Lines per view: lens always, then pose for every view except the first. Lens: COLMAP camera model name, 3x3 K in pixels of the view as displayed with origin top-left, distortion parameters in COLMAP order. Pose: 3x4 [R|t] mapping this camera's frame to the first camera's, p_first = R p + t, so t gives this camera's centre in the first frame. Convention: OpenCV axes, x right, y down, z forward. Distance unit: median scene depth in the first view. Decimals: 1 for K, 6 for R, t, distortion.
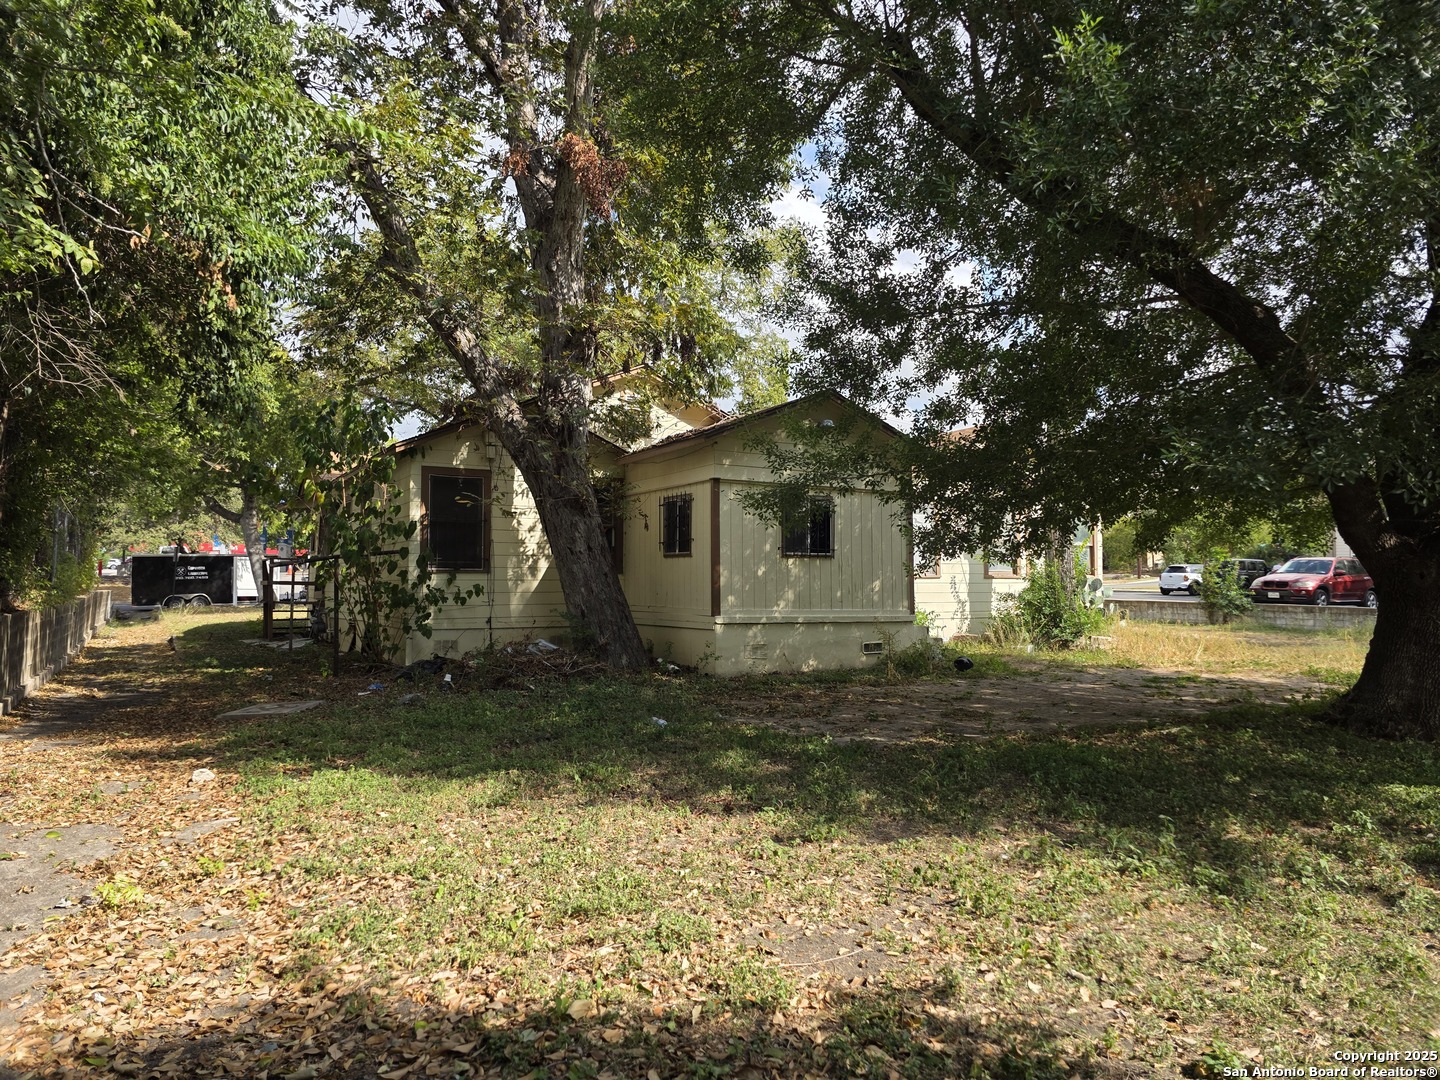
lens RADIAL K [[977.4, 0, 720.9], [0, 977.4, 532.6], [0, 0, 1]] dist [0.077046, -0.075599]
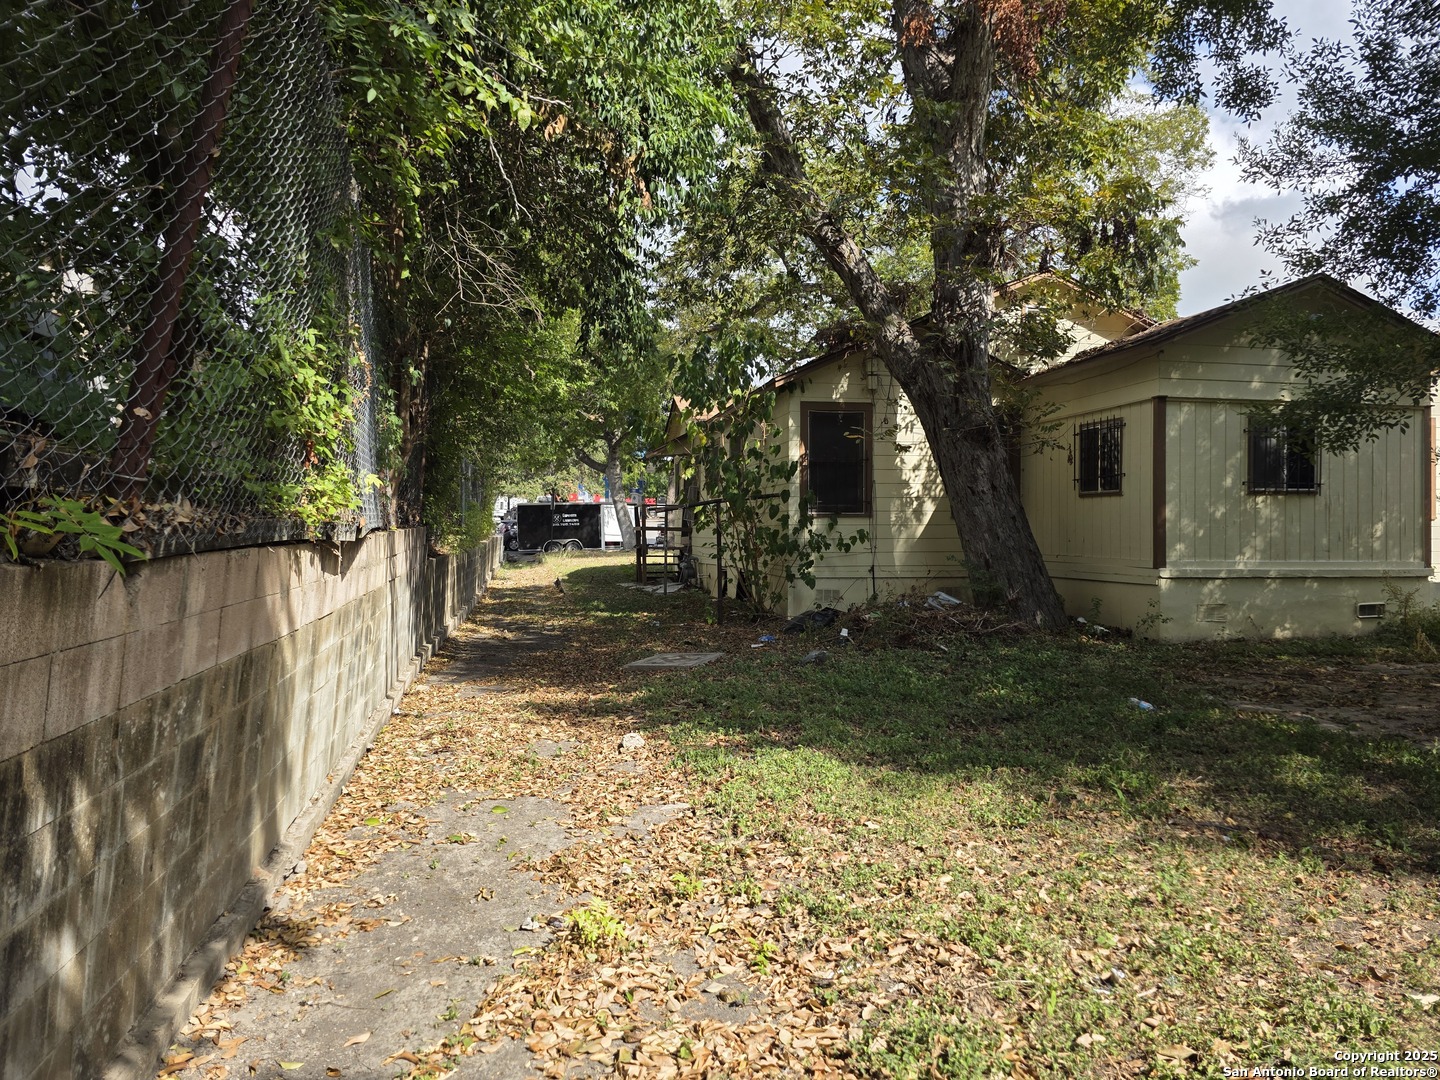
lens RADIAL K [[989.6, 0, 724.9], [0, 989.6, 542.2], [0, 0, 1]] dist [0.092893, -0.086465]
pose [[0.948223, 0.001994, -0.317600, -0.078762], [0.018410, 0.997954, 0.061229, 0.006070], [0.317072, -0.063906, 0.946246, 0.094324]]
